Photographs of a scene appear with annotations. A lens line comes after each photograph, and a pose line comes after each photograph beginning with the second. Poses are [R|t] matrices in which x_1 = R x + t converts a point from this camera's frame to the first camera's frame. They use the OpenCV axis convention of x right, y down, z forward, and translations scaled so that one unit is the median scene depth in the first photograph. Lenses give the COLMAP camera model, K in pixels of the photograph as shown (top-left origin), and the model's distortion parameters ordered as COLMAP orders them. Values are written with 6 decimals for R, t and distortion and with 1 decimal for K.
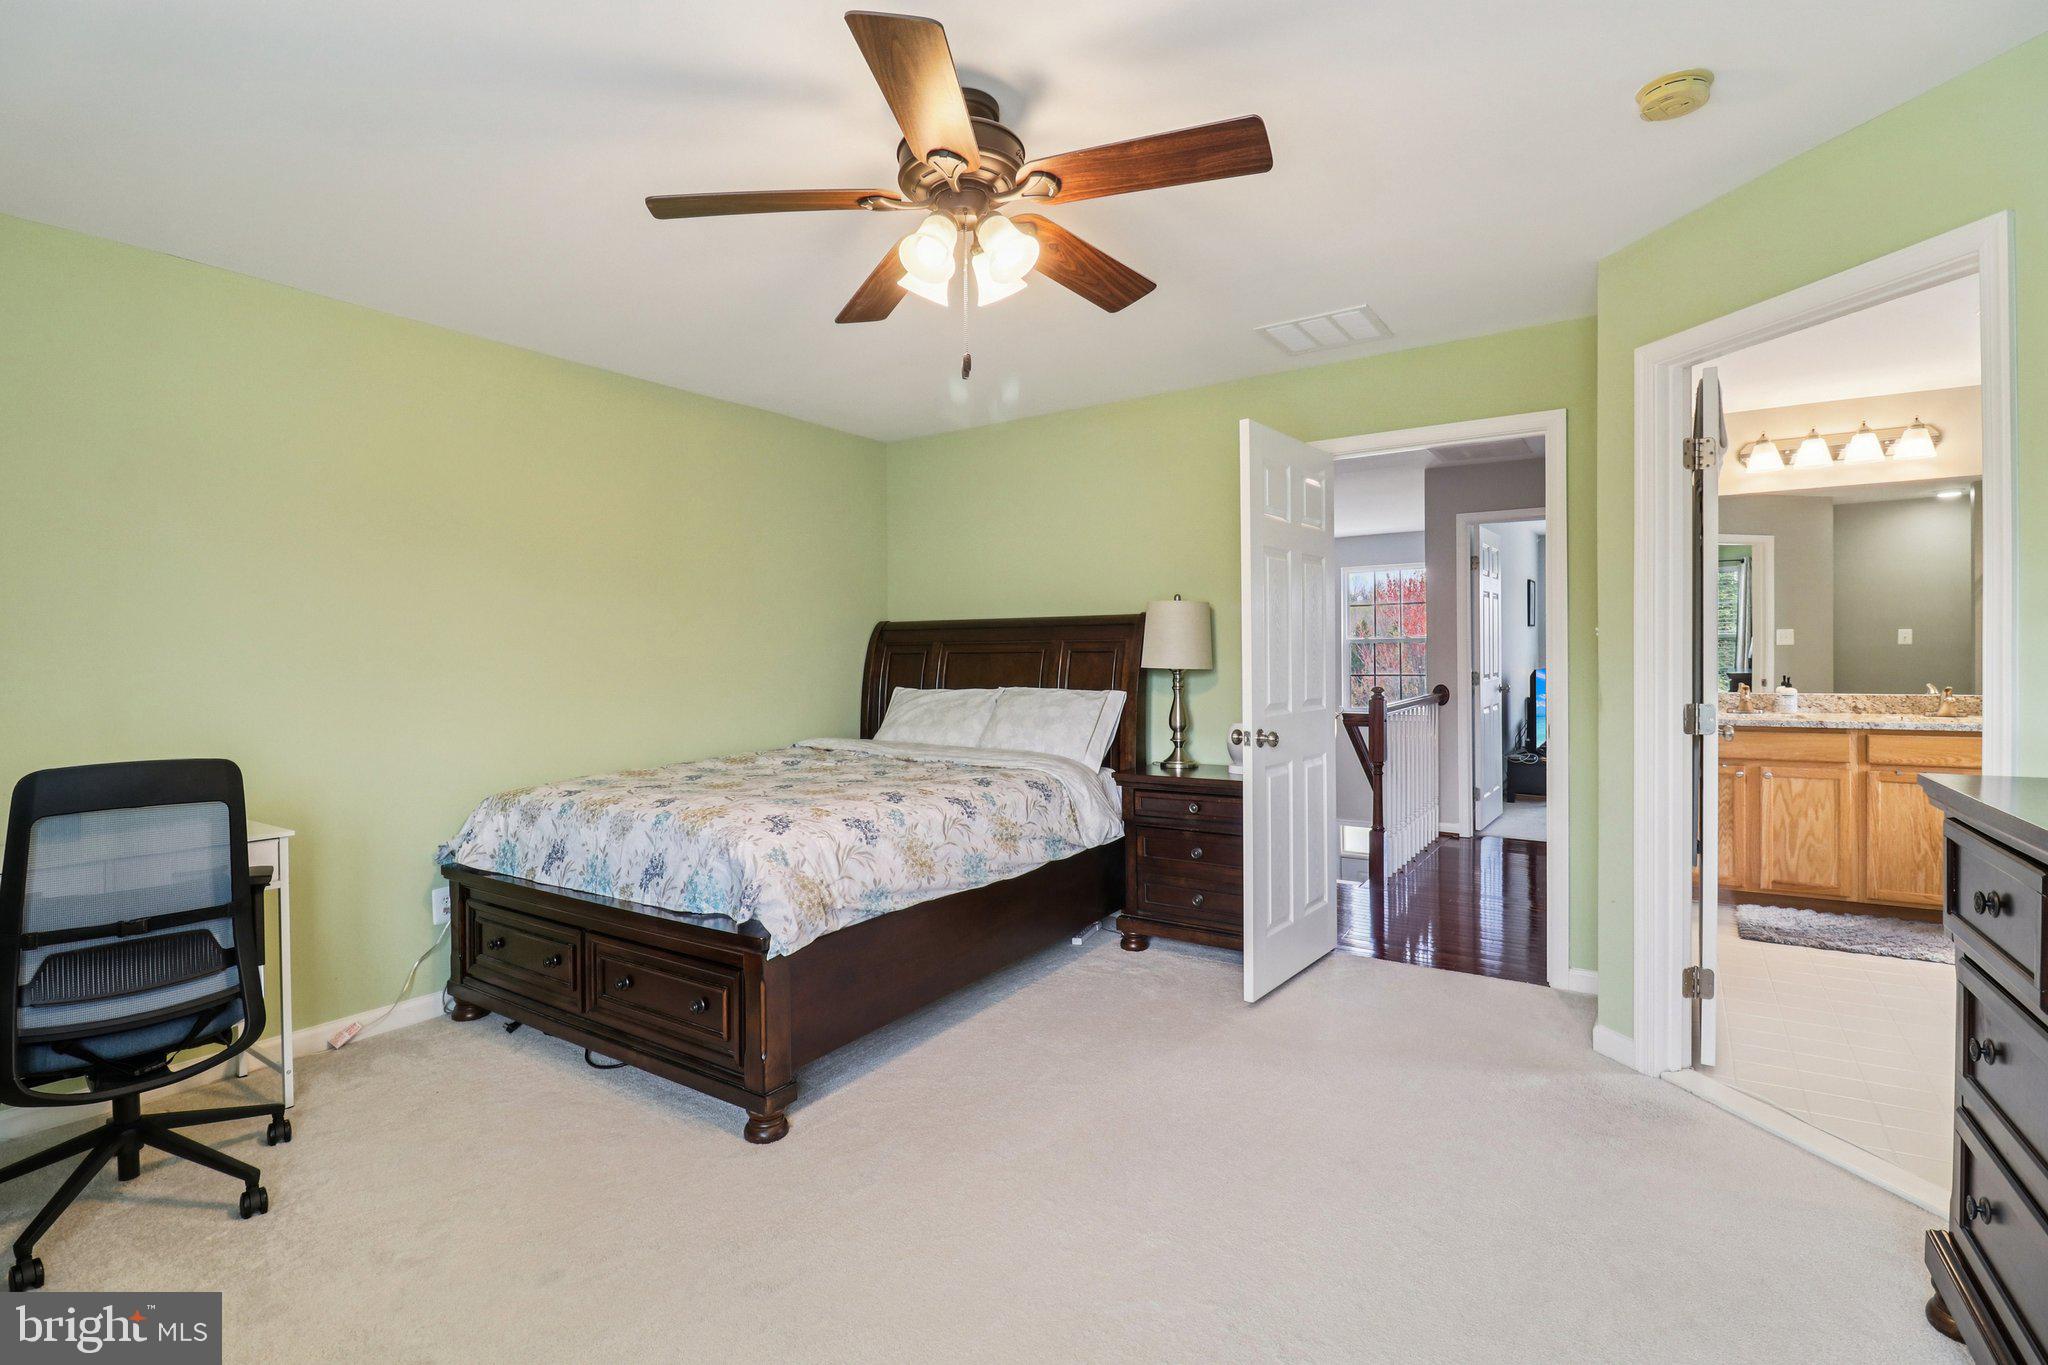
lens RADIAL K [[964.5, 0, 999.6], [0, 964.5, 654.1], [0, 0, 1]] dist [-0.001087, -0.011749]
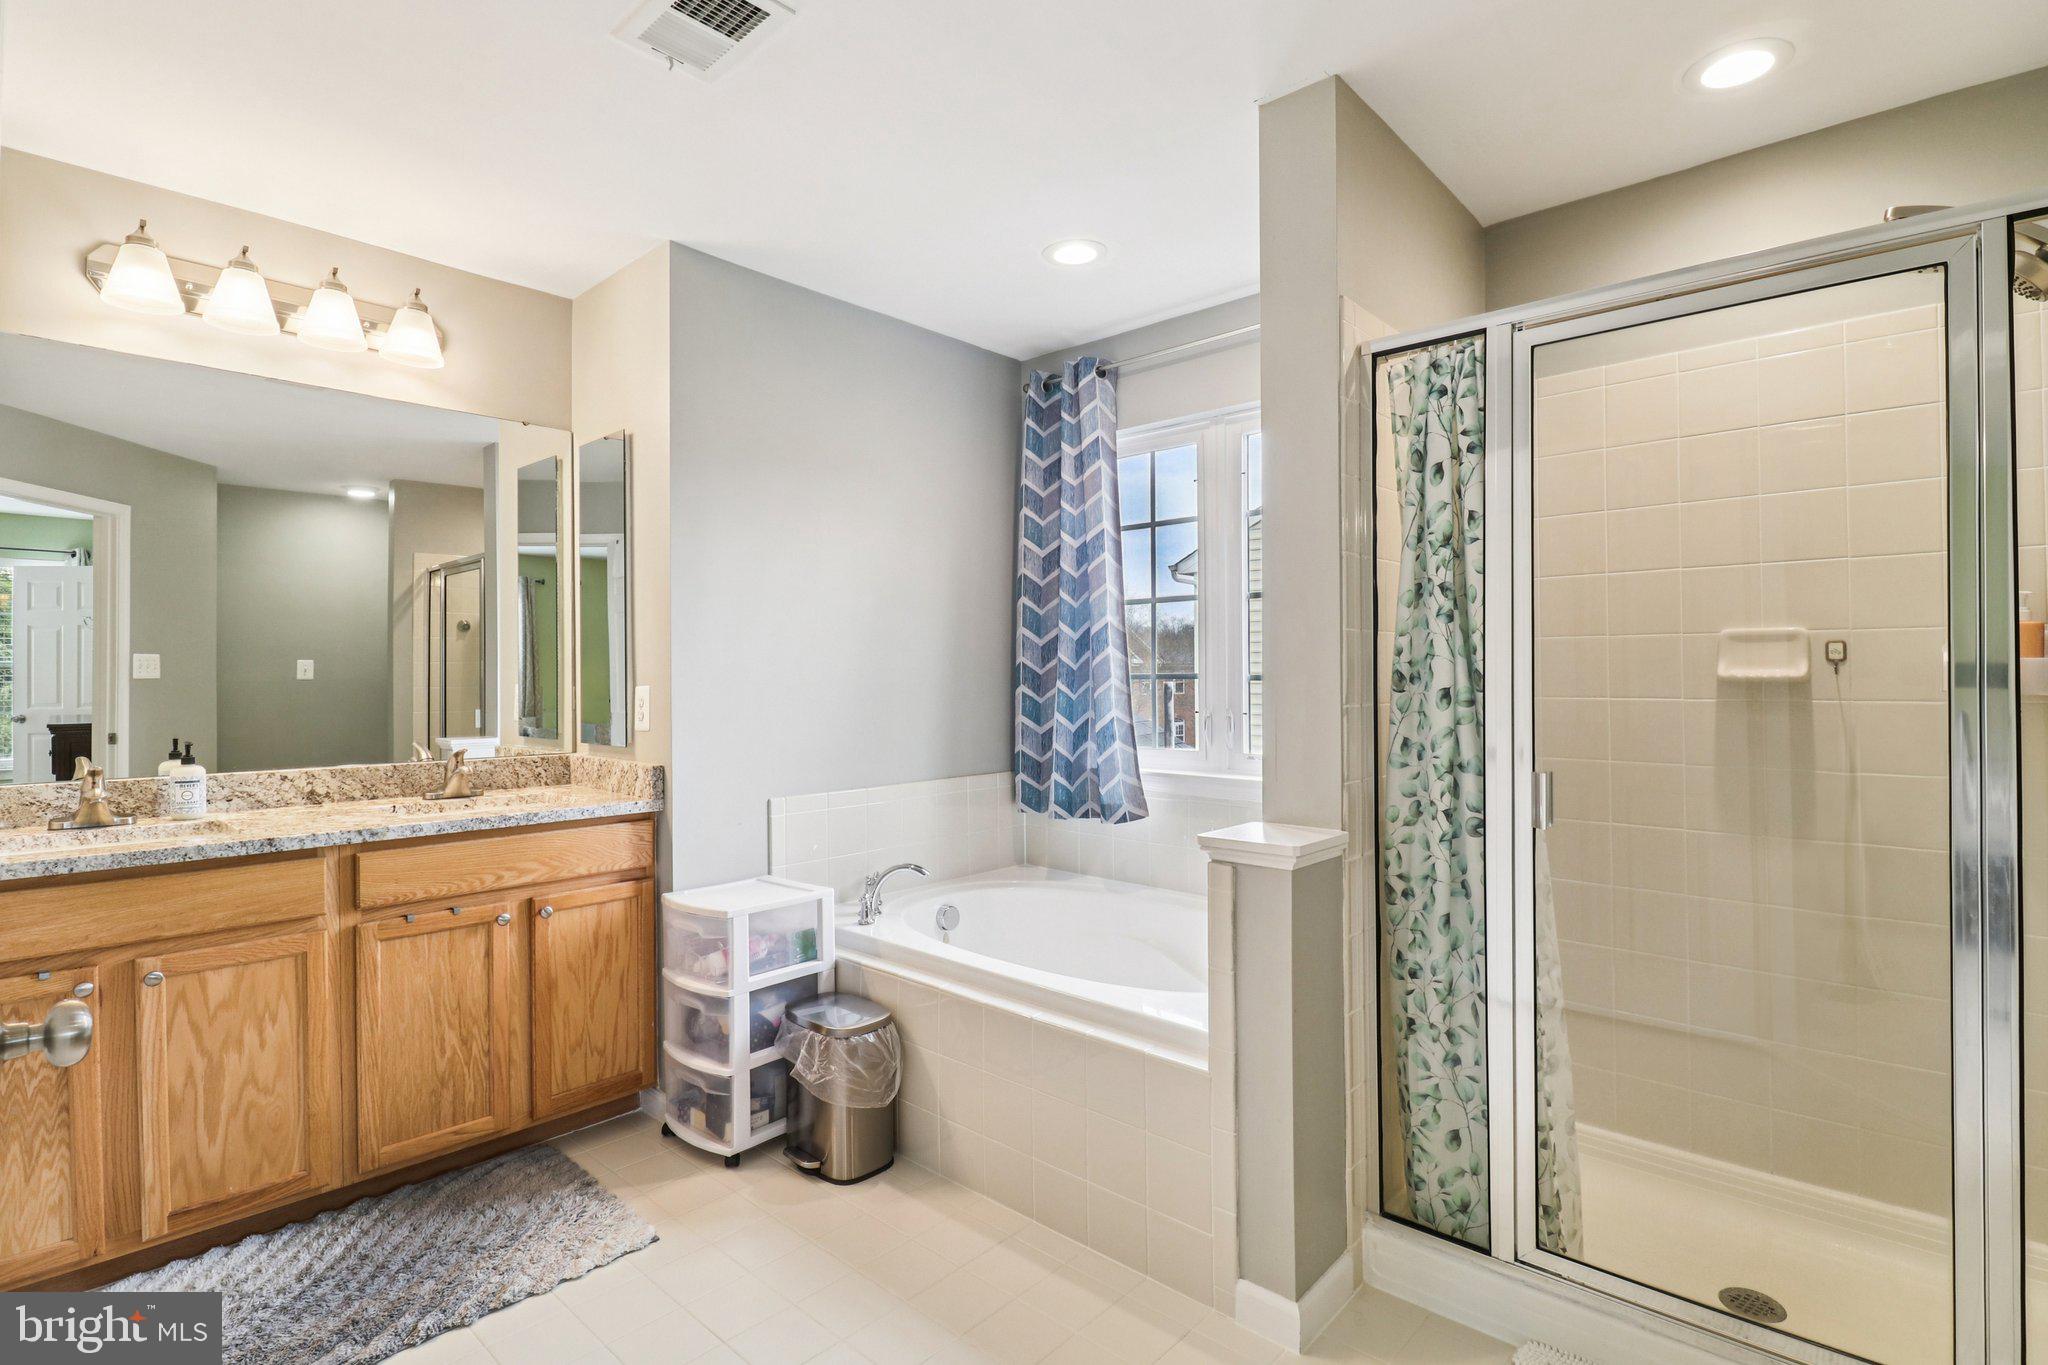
lens RADIAL K [[964.5, 0, 1009.2], [0, 964.5, 685.9], [0, 0, 1]] dist [-0.001087, -0.011749]
pose [[0.132708, 0.005308, 0.991141, 0.438322], [0.001029, 0.999984, -0.005493, -0.001572], [-0.991155, 0.001748, 0.132701, 0.576910]]
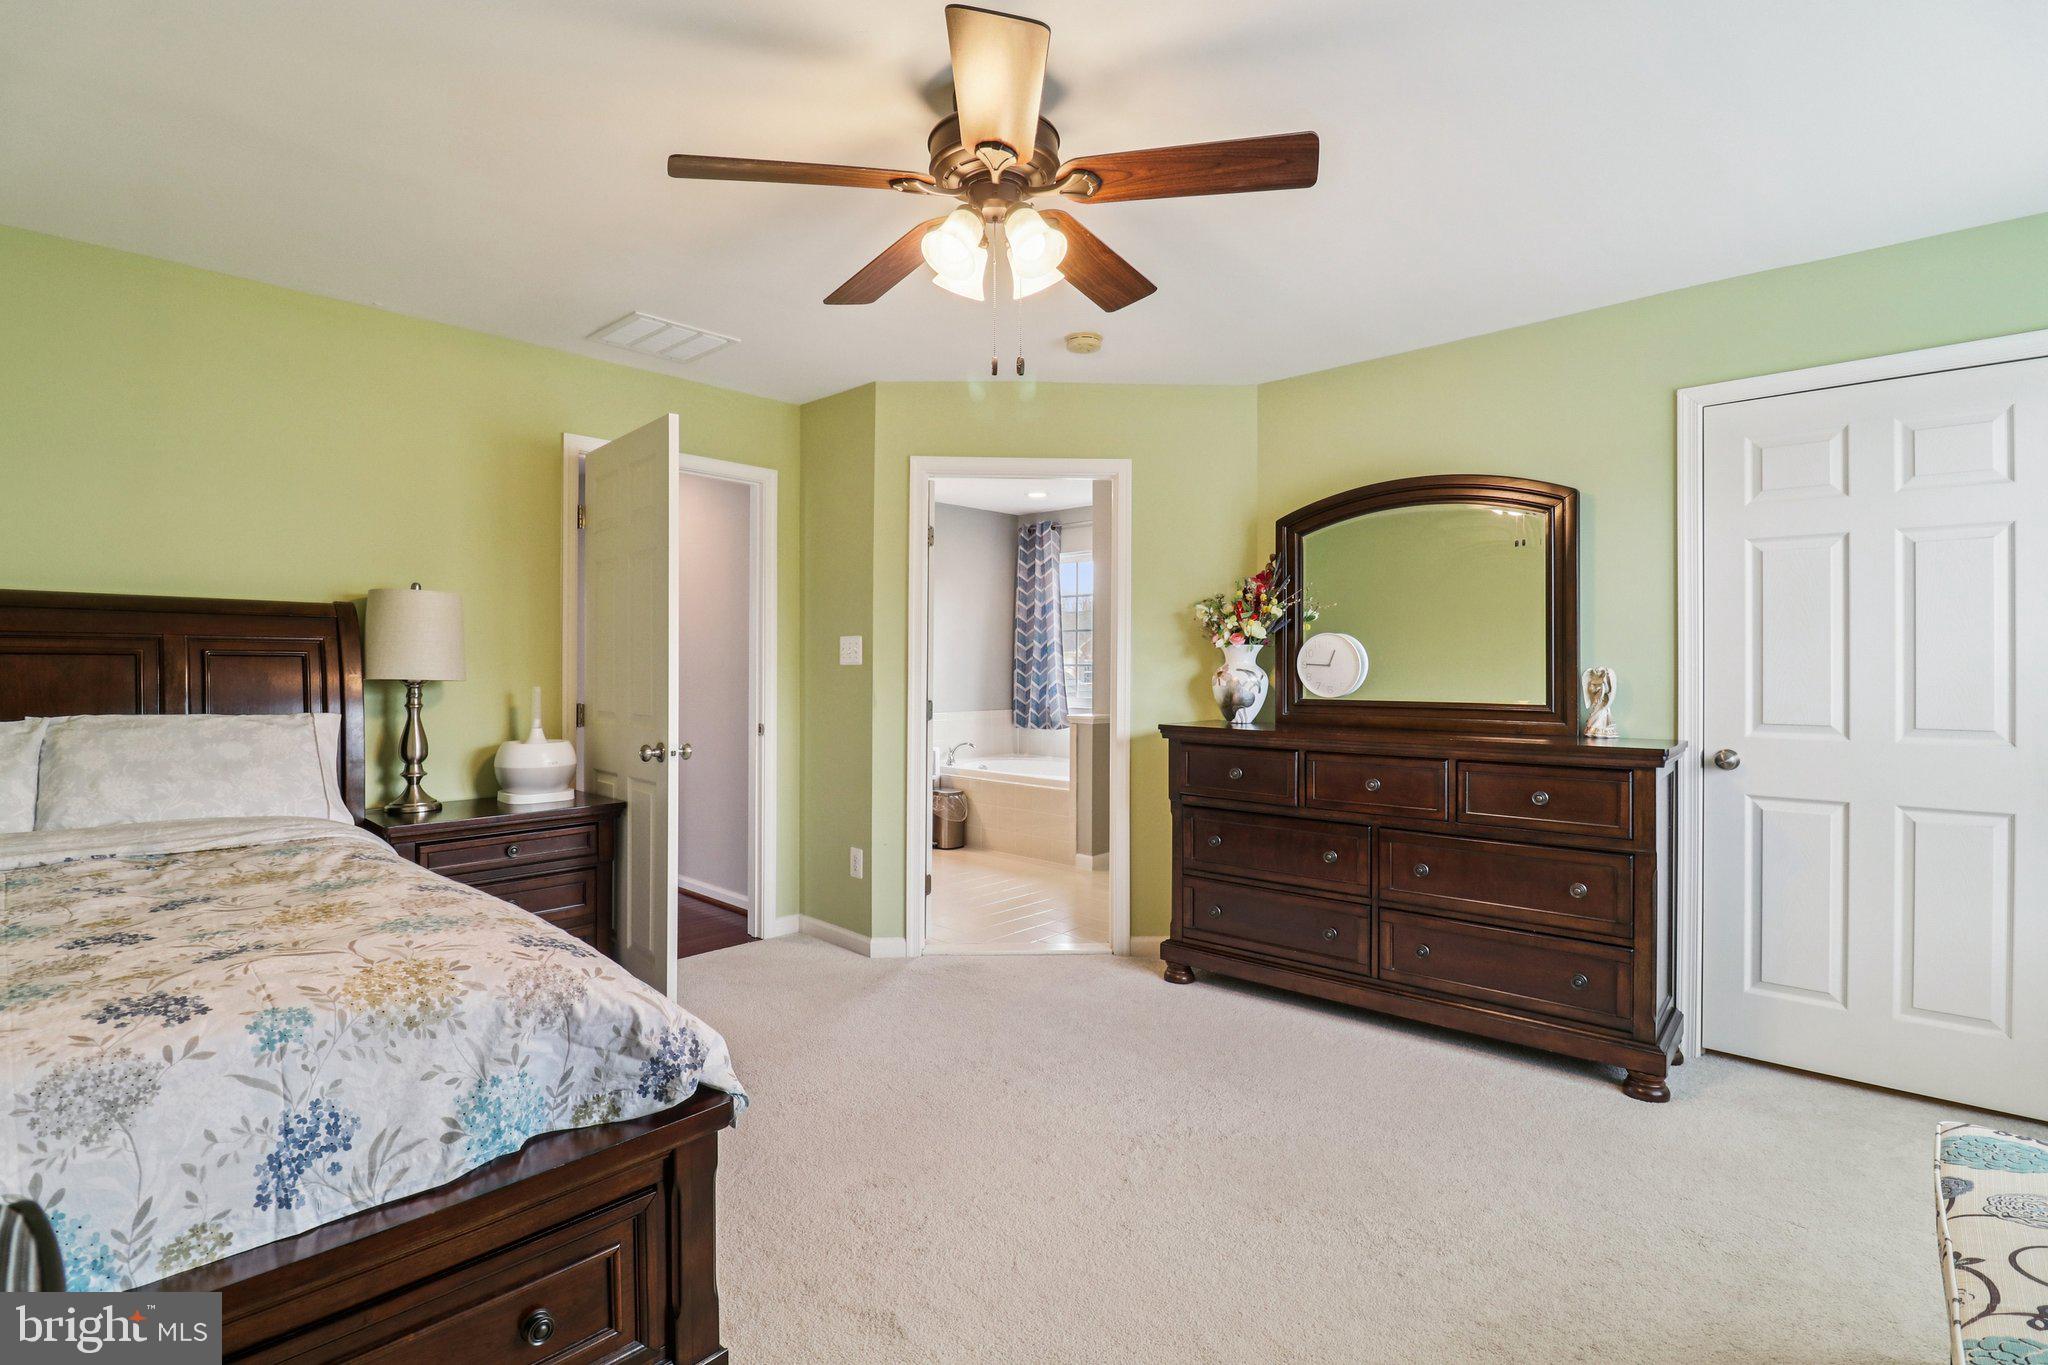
lens RADIAL K [[964.5, 0, 1017.4], [0, 964.5, 661.9], [0, 0, 1]] dist [-0.001087, -0.011749]
pose [[0.135791, 0.017009, 0.990592, -0.507243], [-0.006665, 0.999846, -0.016254, 0.009657], [-0.990715, -0.004395, 0.135883, 0.432091]]
